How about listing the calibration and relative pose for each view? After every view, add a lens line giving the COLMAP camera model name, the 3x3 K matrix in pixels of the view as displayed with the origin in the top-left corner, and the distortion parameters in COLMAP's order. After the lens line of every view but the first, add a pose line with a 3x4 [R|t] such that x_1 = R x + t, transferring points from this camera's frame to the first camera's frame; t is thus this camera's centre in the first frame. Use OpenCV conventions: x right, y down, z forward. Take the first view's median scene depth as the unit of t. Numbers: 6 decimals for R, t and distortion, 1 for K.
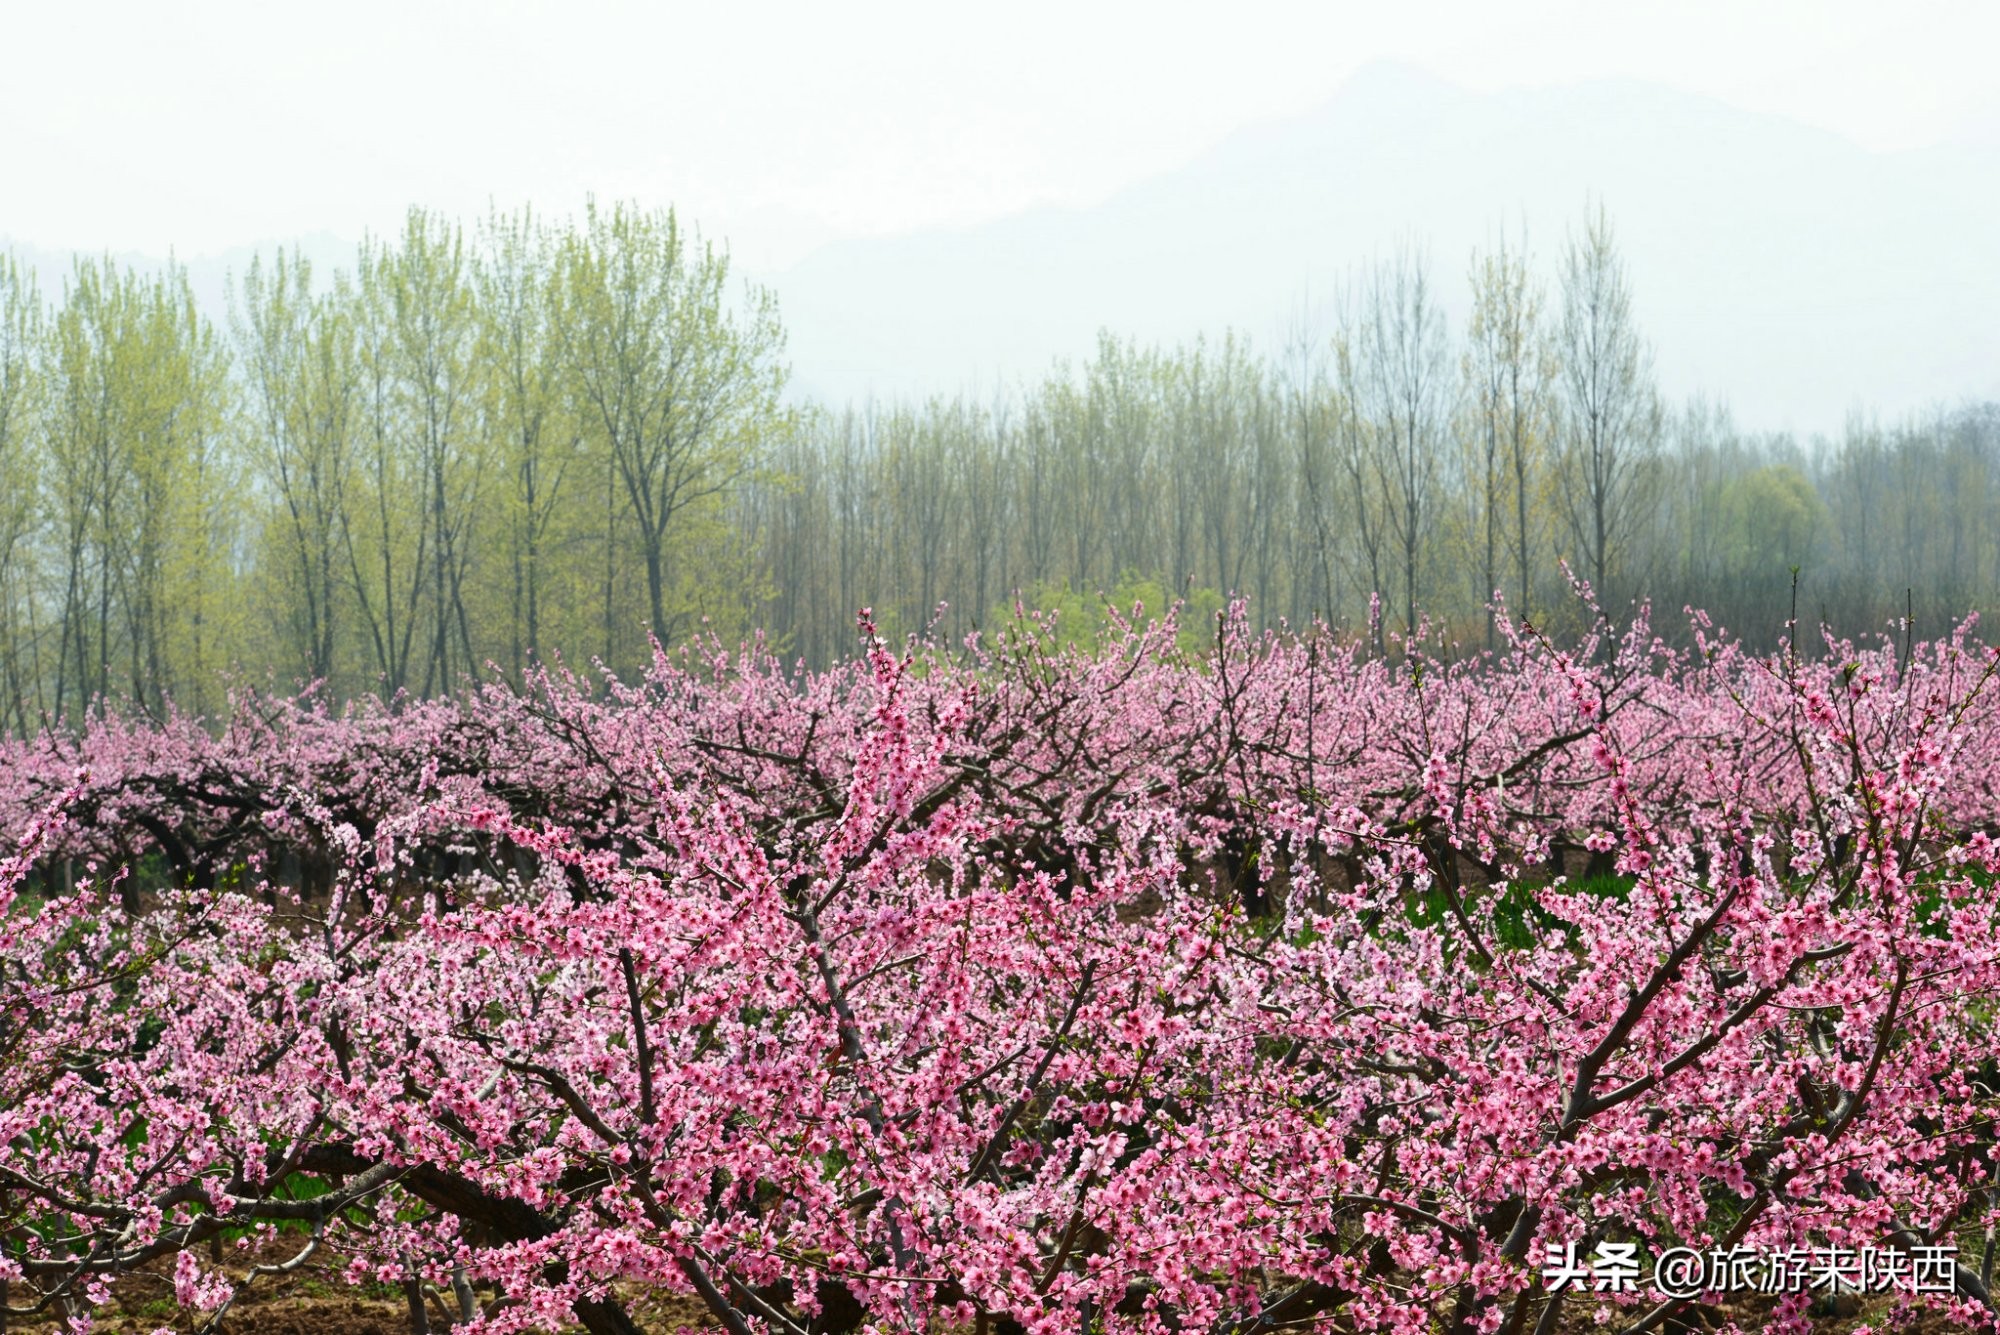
lens RADIAL K [[9138.9, 0, 1000.6], [0, 9138.9, 663.0], [0, 0, 1]] dist [1.330355, 0.000000]
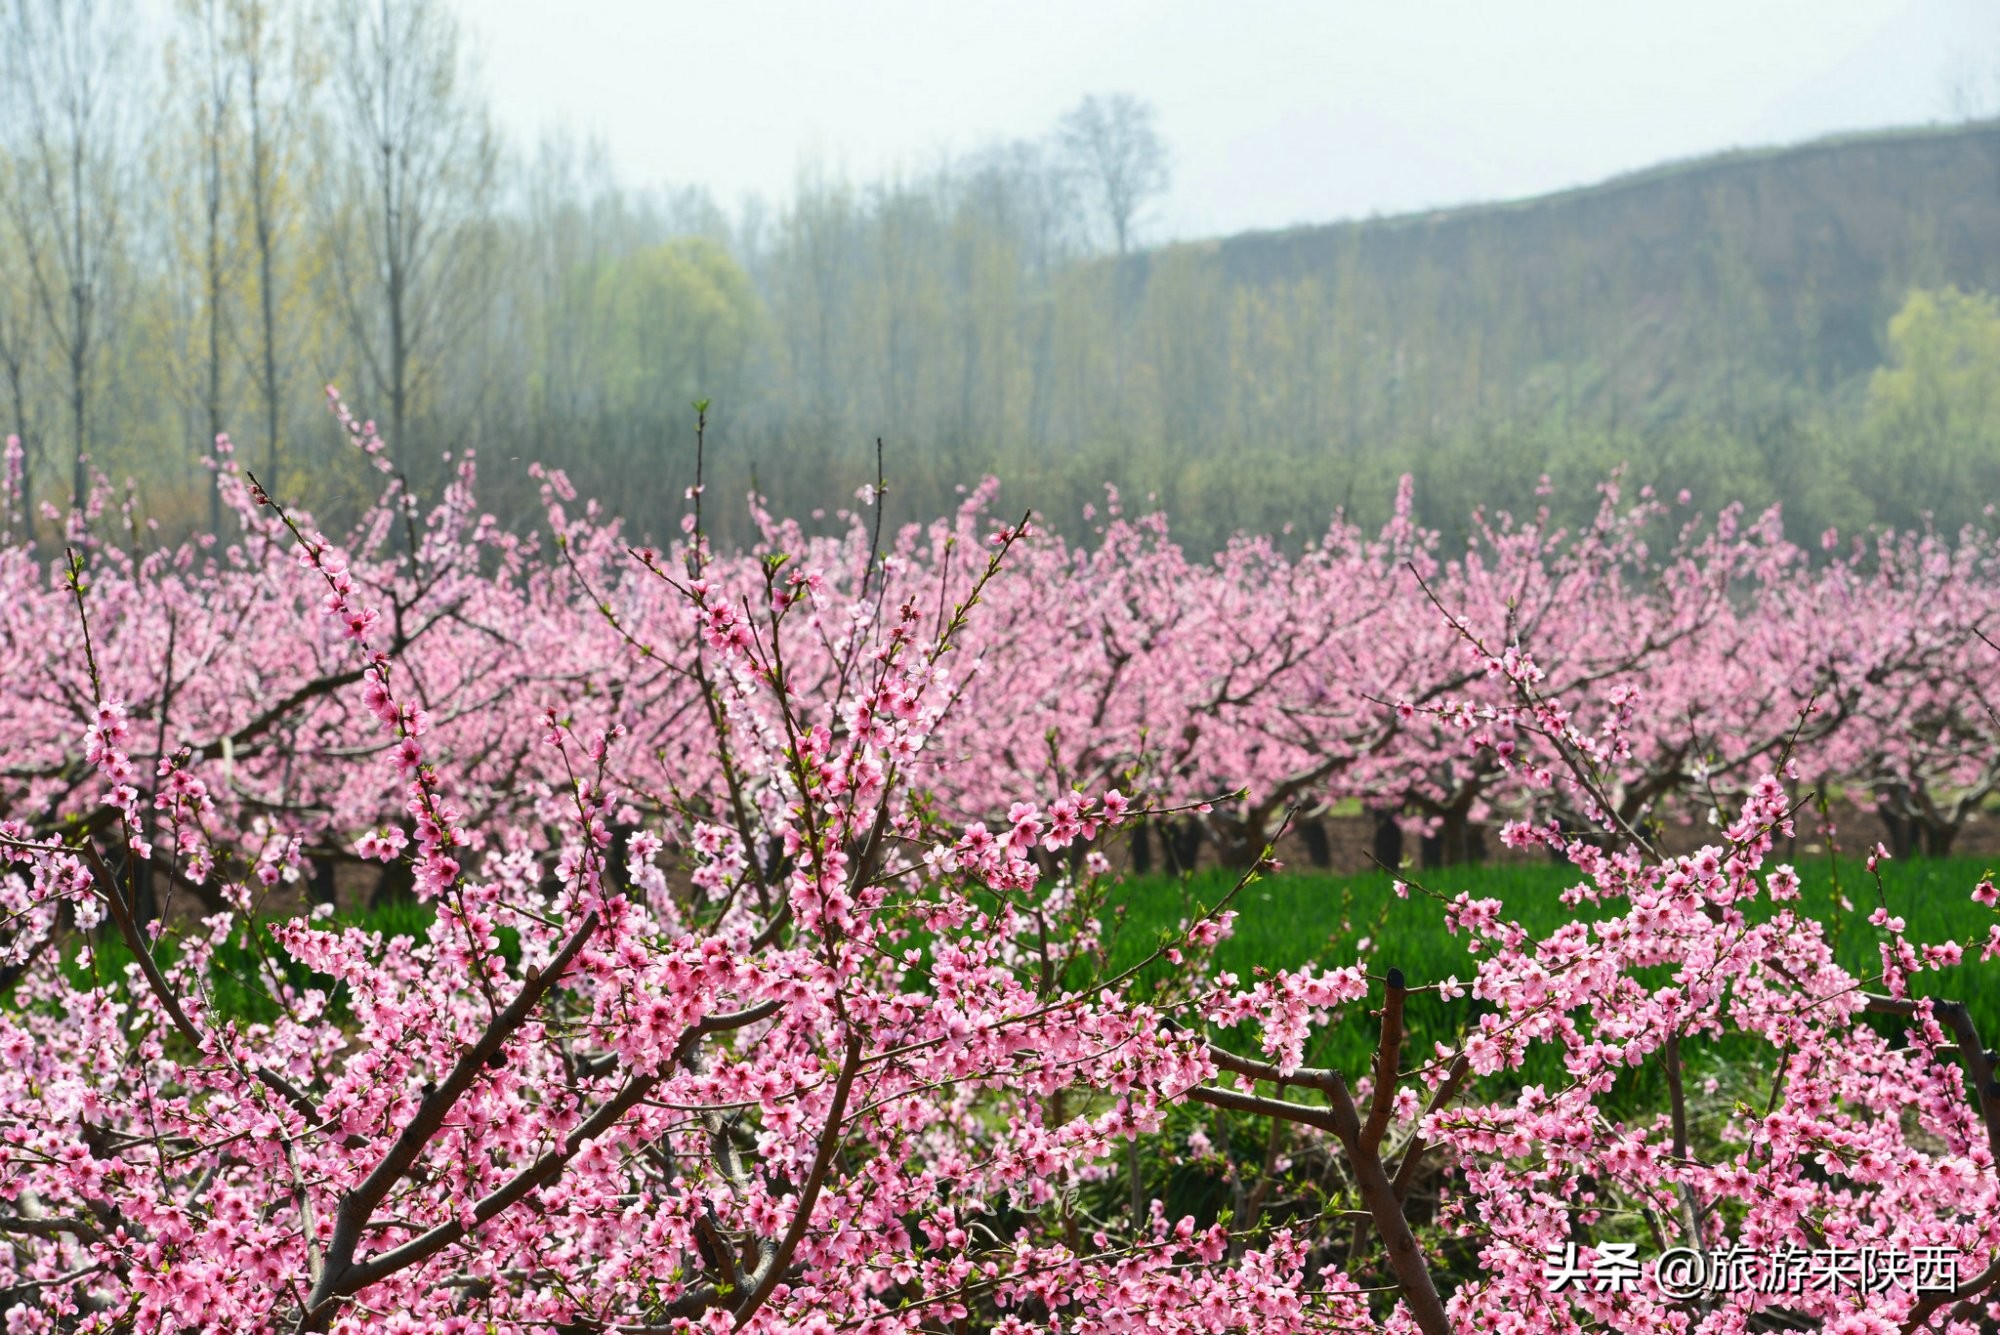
lens RADIAL K [[9138.9, 0, 1001.9], [0, 9138.9, 673.3], [0, 0, 1]] dist [1.330355, 0.000000]
pose [[0.978650, -0.001628, 0.205530, -0.020755], [-0.004566, 0.999550, 0.029658, -0.010507], [-0.205485, -0.029963, 0.978201, 0.392748]]
